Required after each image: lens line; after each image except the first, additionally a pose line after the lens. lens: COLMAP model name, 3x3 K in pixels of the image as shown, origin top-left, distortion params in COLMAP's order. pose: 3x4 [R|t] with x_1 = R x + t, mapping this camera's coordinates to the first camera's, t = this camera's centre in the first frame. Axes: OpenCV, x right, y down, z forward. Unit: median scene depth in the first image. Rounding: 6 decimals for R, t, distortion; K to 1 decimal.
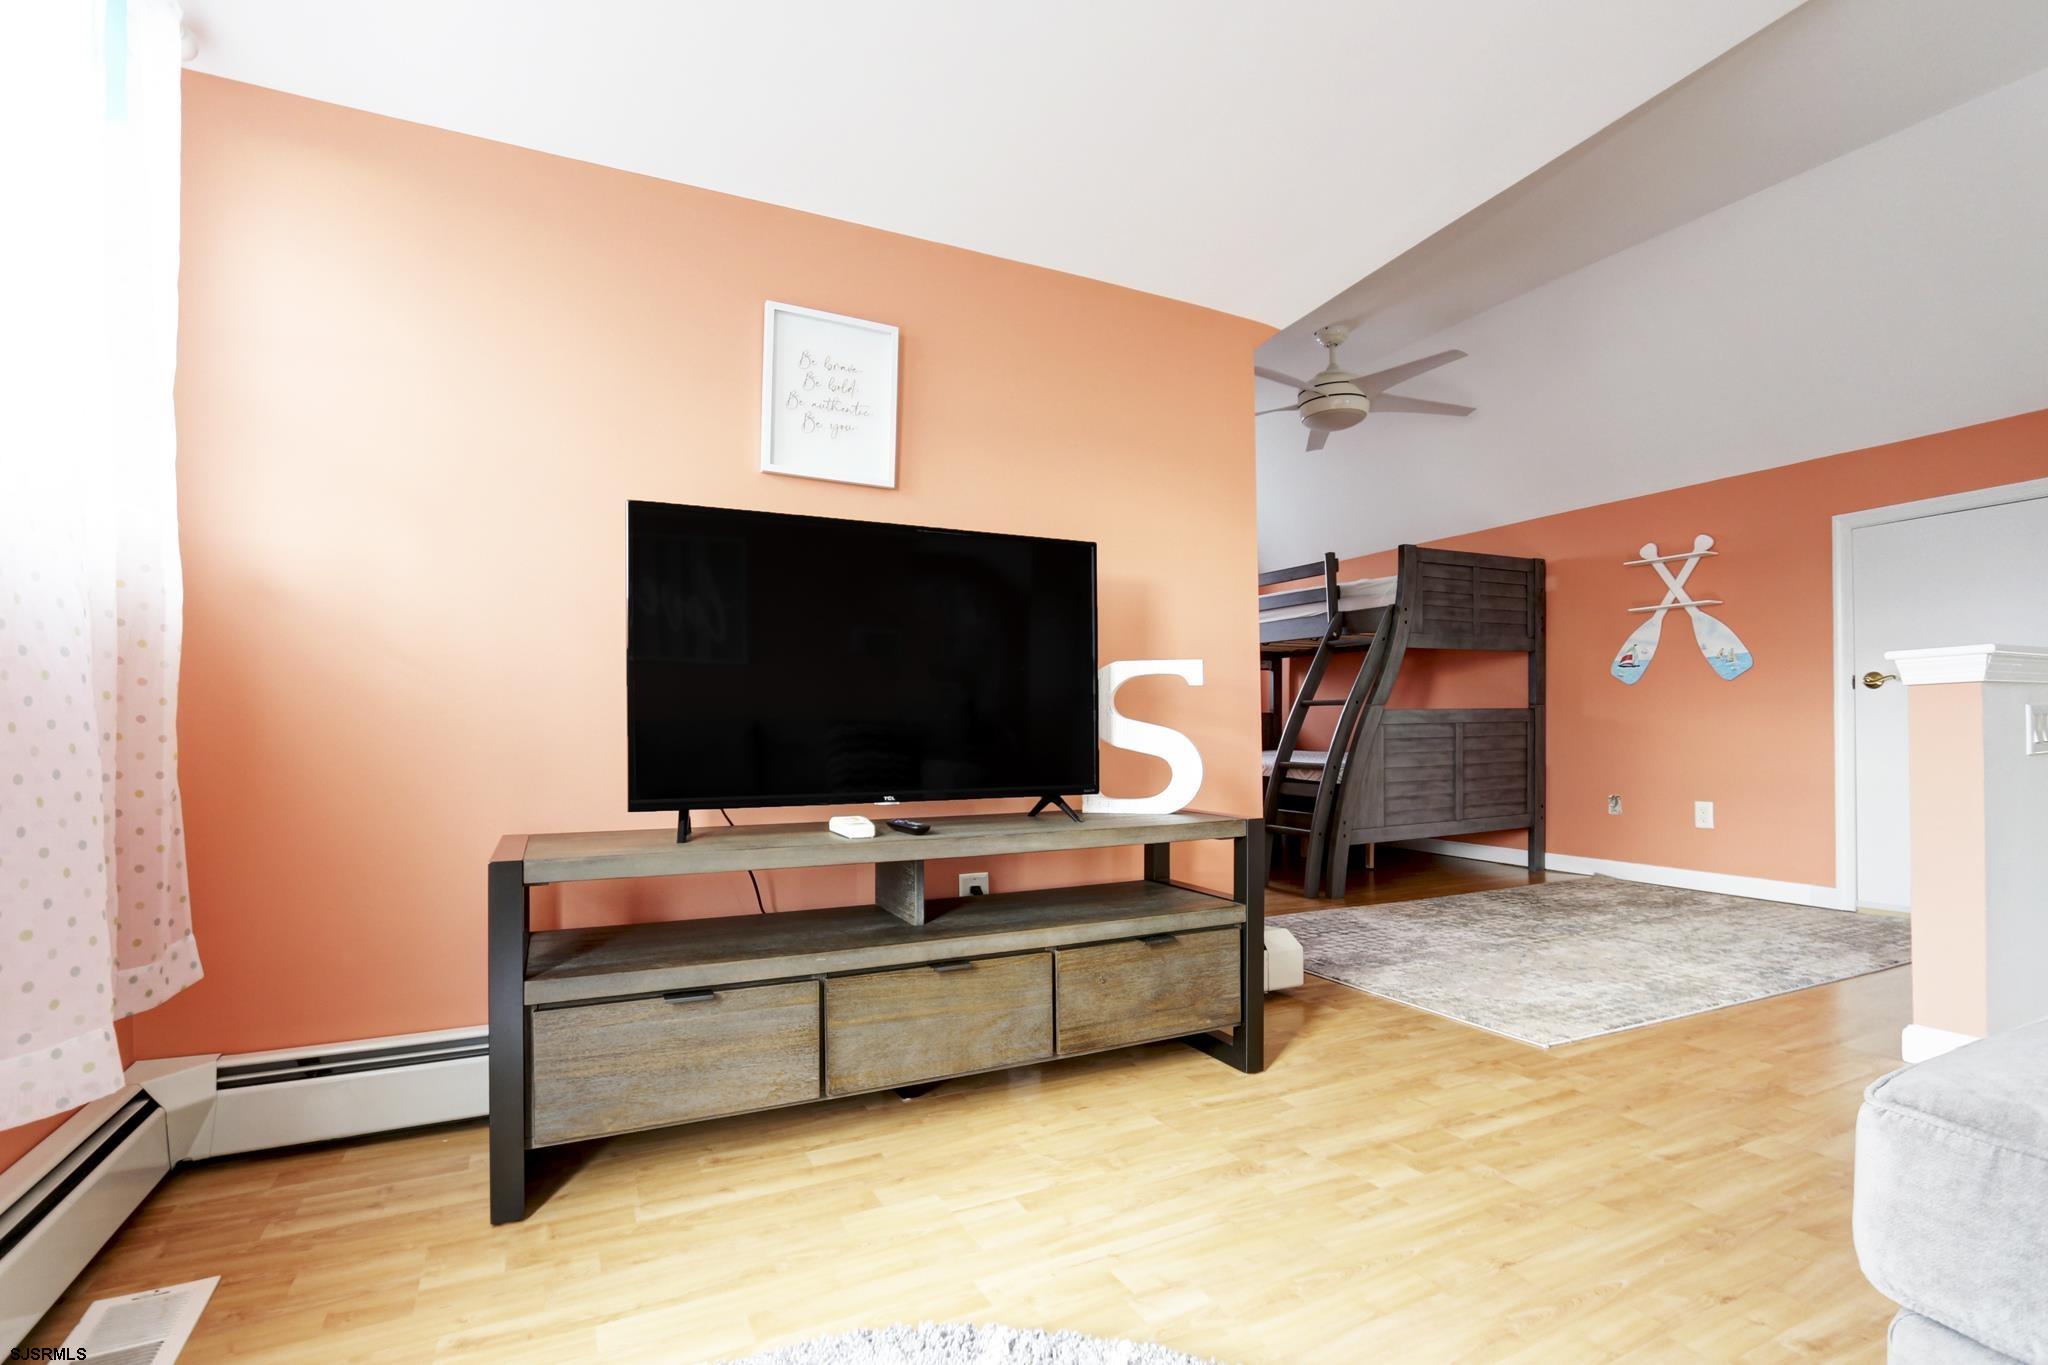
lens RADIAL K [[949.1, 0, 985.3], [0, 949.1, 728.2], [0, 0, 1]] dist [-0.014390, 0.001230]
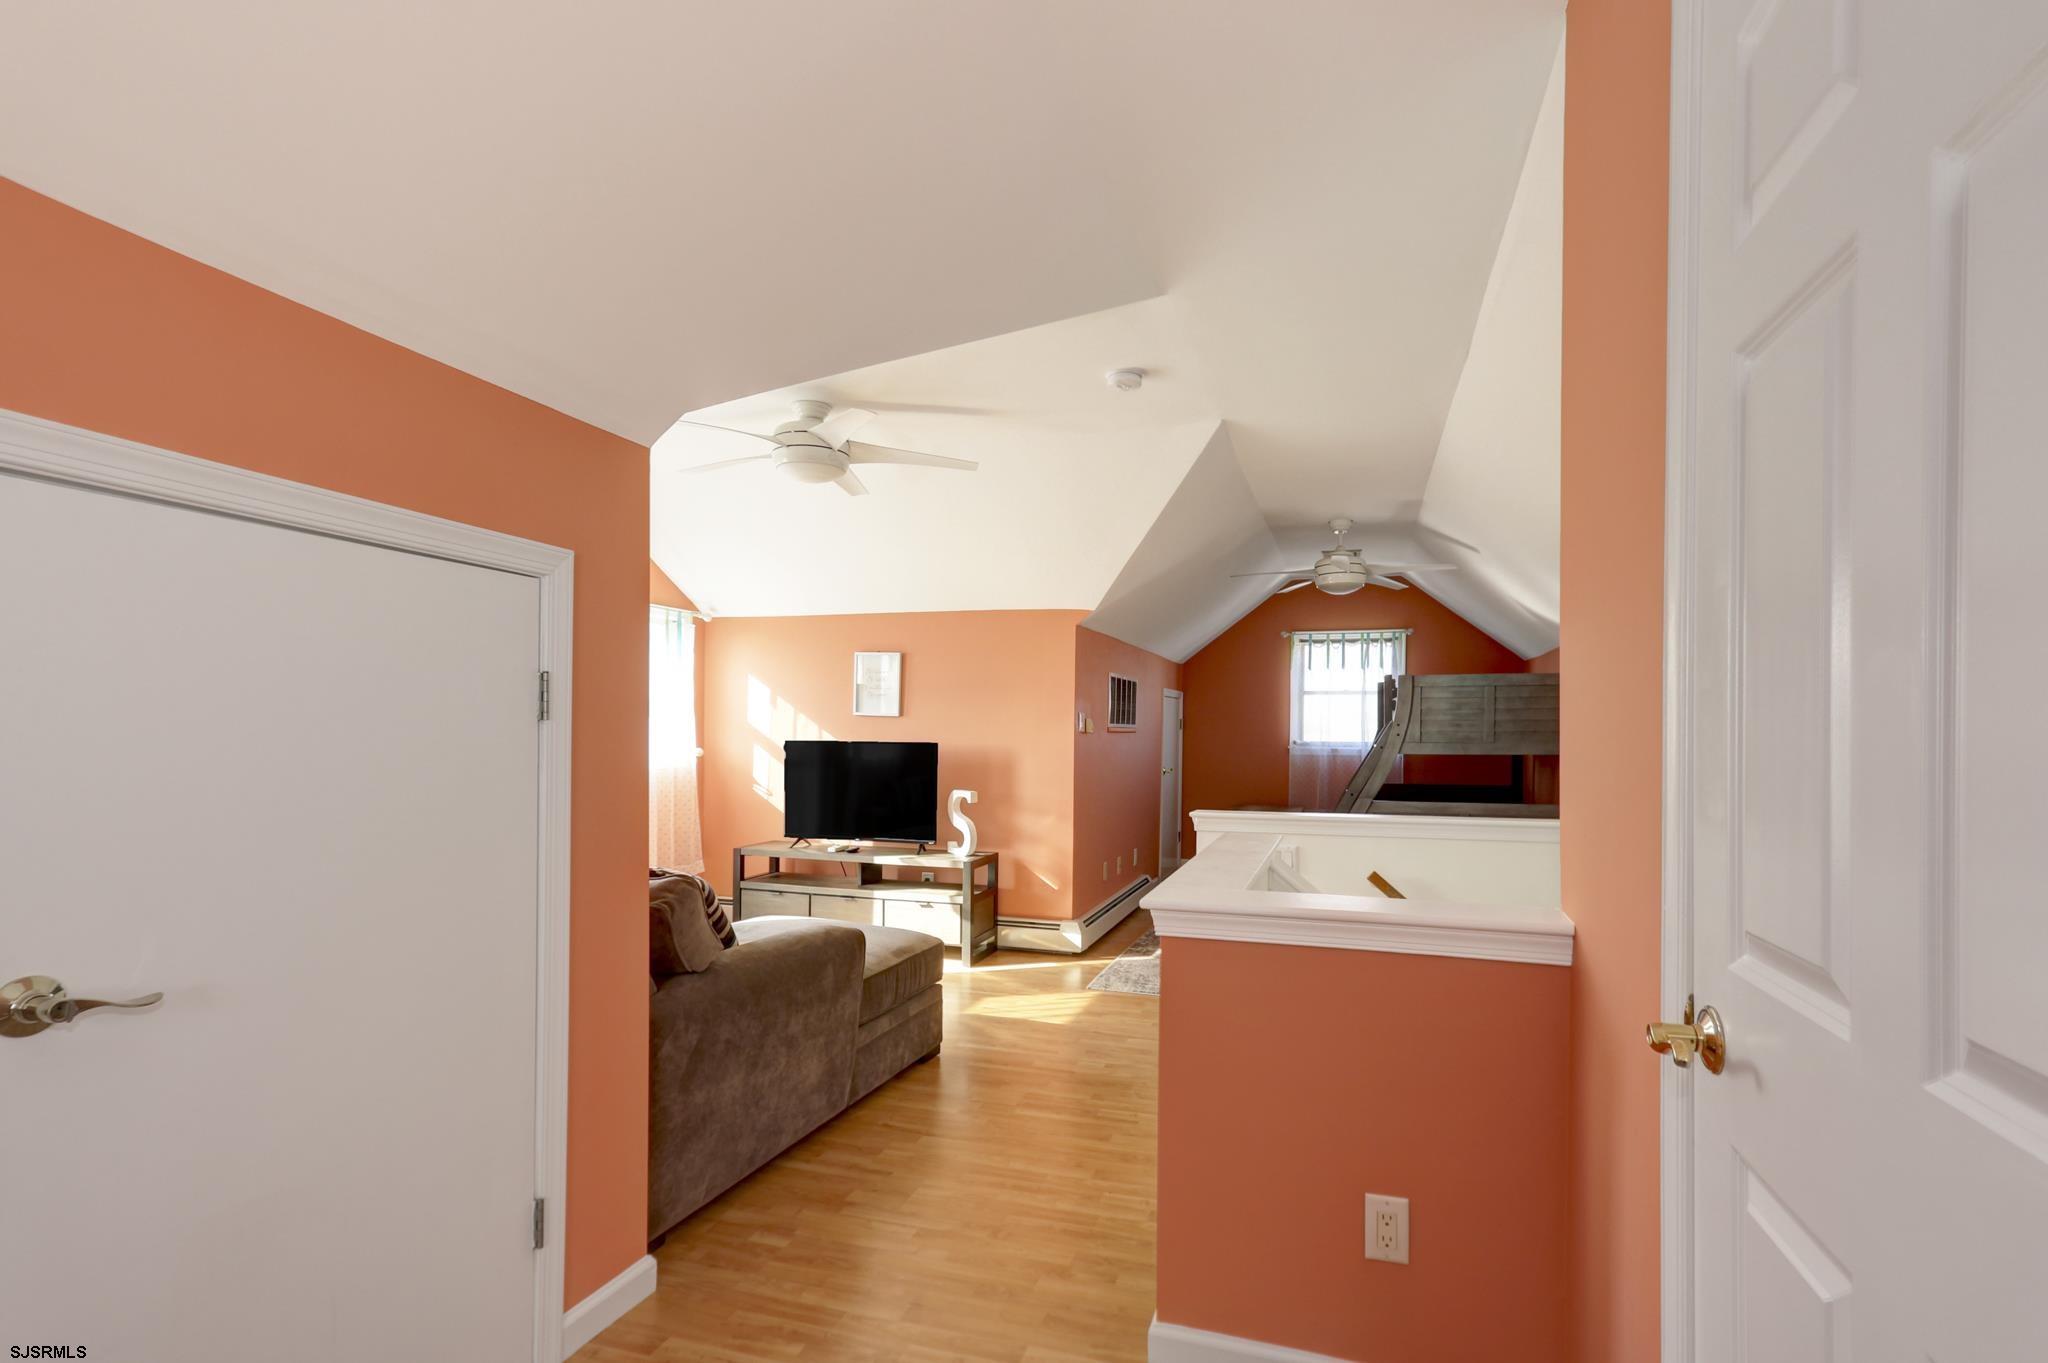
lens RADIAL K [[949.1, 0, 982.9], [0, 949.1, 758.2], [0, 0, 1]] dist [-0.014390, 0.001230]
pose [[0.683445, 0.029873, -0.729390, 0.996834], [-0.006215, 0.999364, 0.035106, -0.121612], [0.729975, -0.019460, 0.683196, -0.294500]]
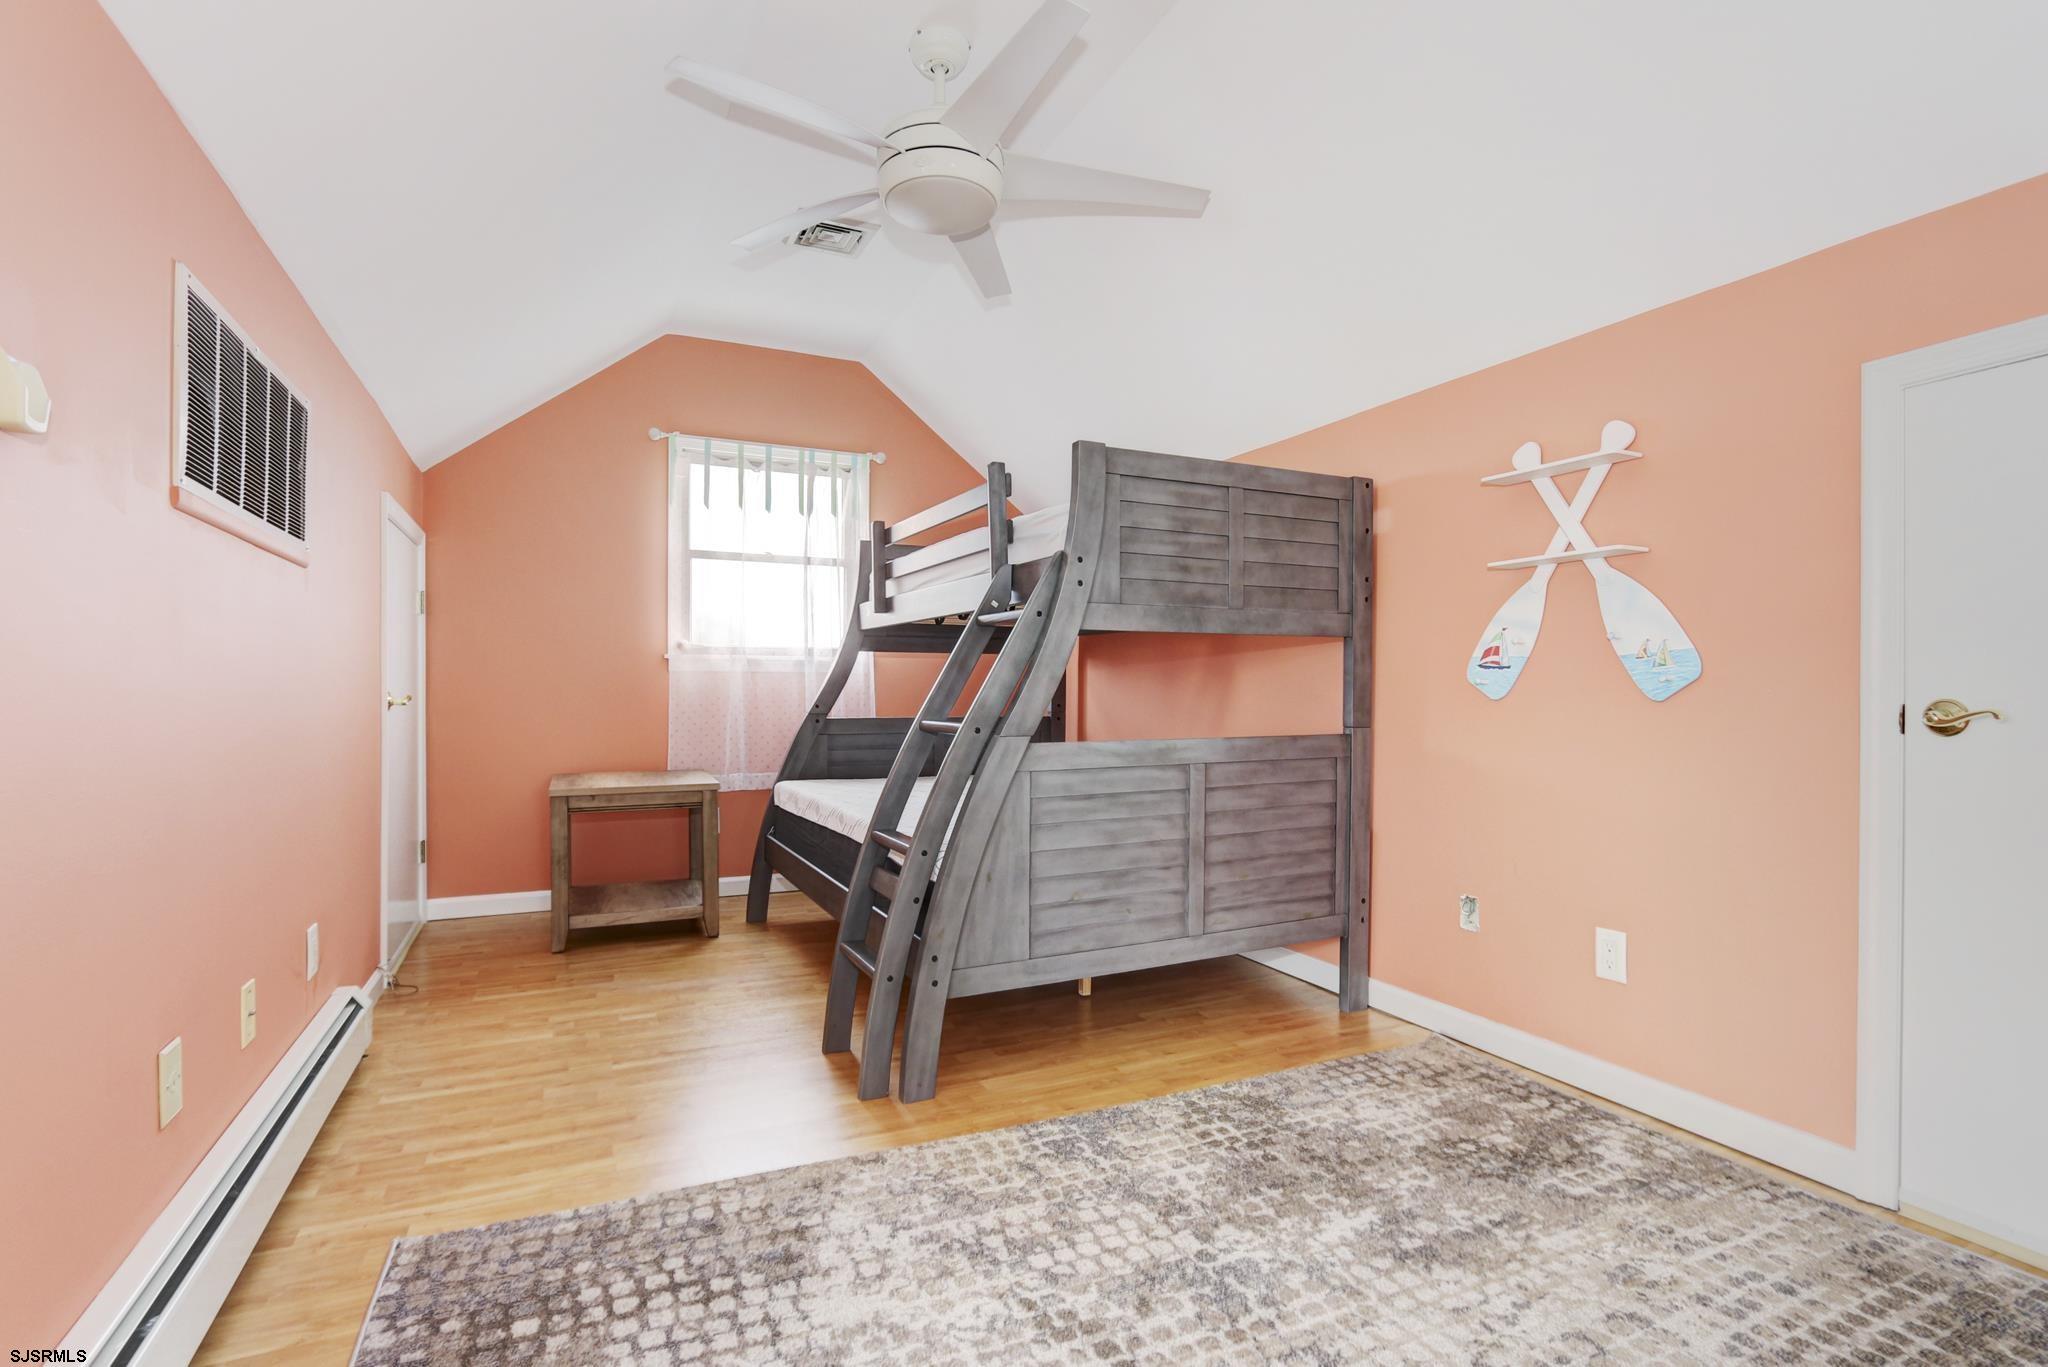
lens RADIAL K [[949.1, 0, 1031.4], [0, 949.1, 704.7], [0, 0, 1]] dist [-0.014390, 0.001230]
pose [[0.999919, 0.009483, 0.008446, 0.411059], [-0.009588, 0.999877, 0.012436, -0.048374], [-0.008327, -0.012516, 0.999887, 0.452086]]
